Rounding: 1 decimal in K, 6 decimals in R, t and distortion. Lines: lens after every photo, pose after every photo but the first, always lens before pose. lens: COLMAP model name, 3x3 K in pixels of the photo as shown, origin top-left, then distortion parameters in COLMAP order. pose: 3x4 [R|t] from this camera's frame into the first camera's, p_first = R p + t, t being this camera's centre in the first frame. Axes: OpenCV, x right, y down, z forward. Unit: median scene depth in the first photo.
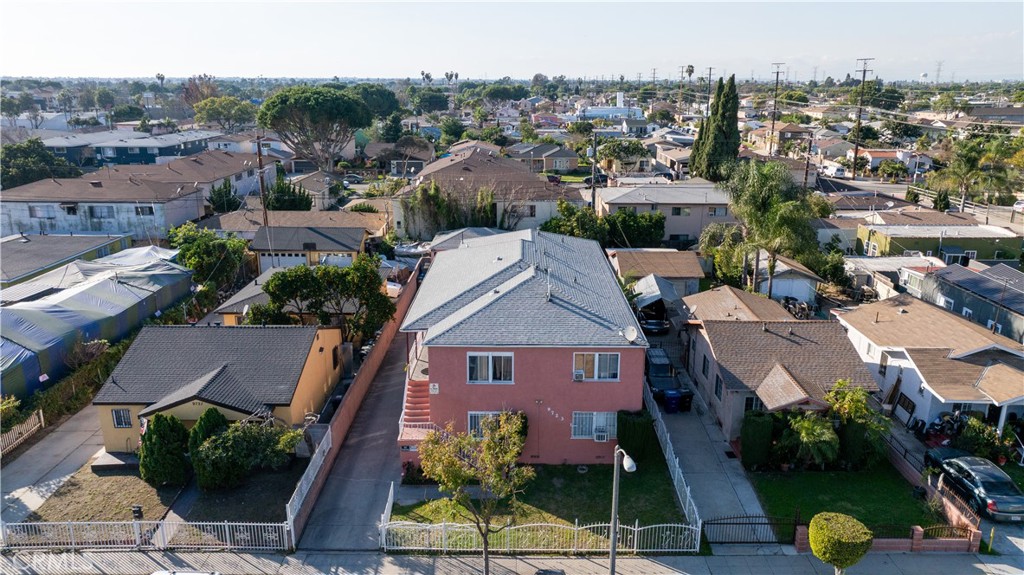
lens RADIAL K [[721.1, 0, 516.6], [0, 721.1, 278.9], [0, 0, 1]] dist [-0.041761, 0.057616]
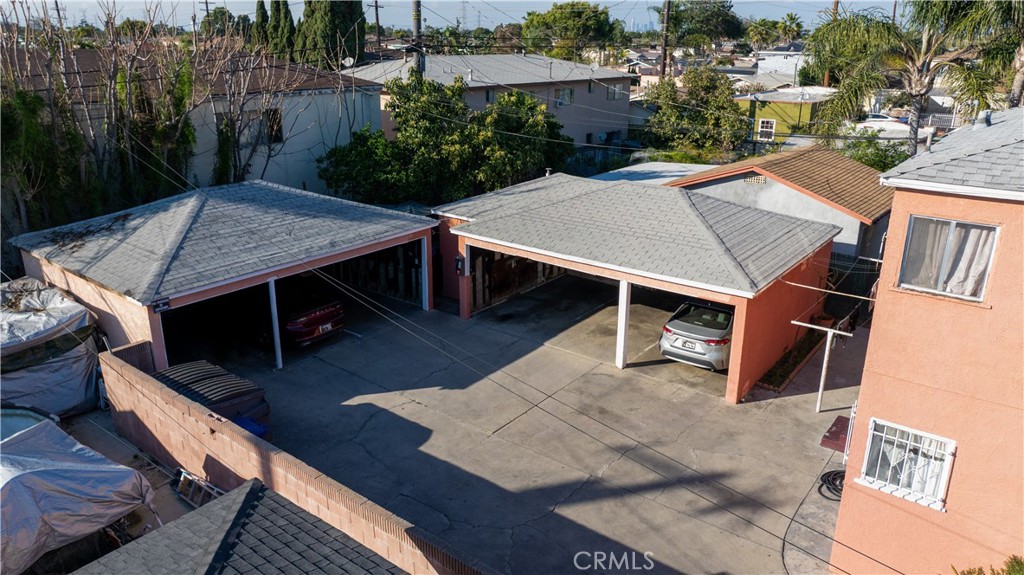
lens RADIAL K [[721.1, 0, 516.6], [0, 721.1, 278.9], [0, 0, 1]] dist [-0.041761, 0.057616]
pose [[0.606409, -0.244439, 0.756649, -0.382149], [0.200218, 0.967856, 0.152208, -0.105691], [-0.769533, 0.059195, 0.635858, 1.383657]]
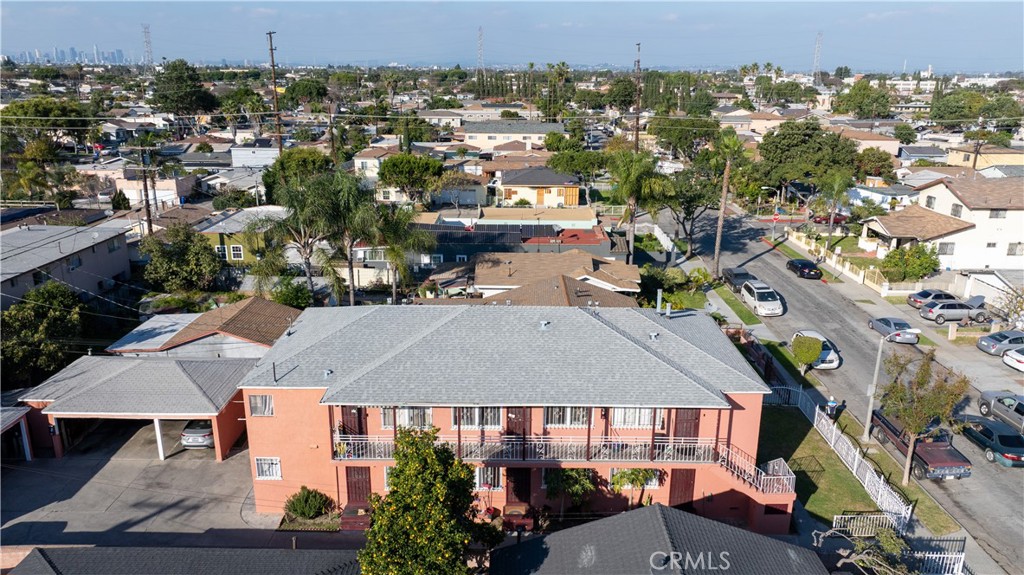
lens RADIAL K [[727.2, 0, 509.7], [0, 727.2, 285.5], [0, 0, 1]] dist [-0.035141, 0.042440]
pose [[-0.000494, -0.285200, 0.958468, -0.836355], [0.256282, 0.926421, 0.275796, -0.317974], [-0.966602, 0.245774, 0.072634, 1.073511]]
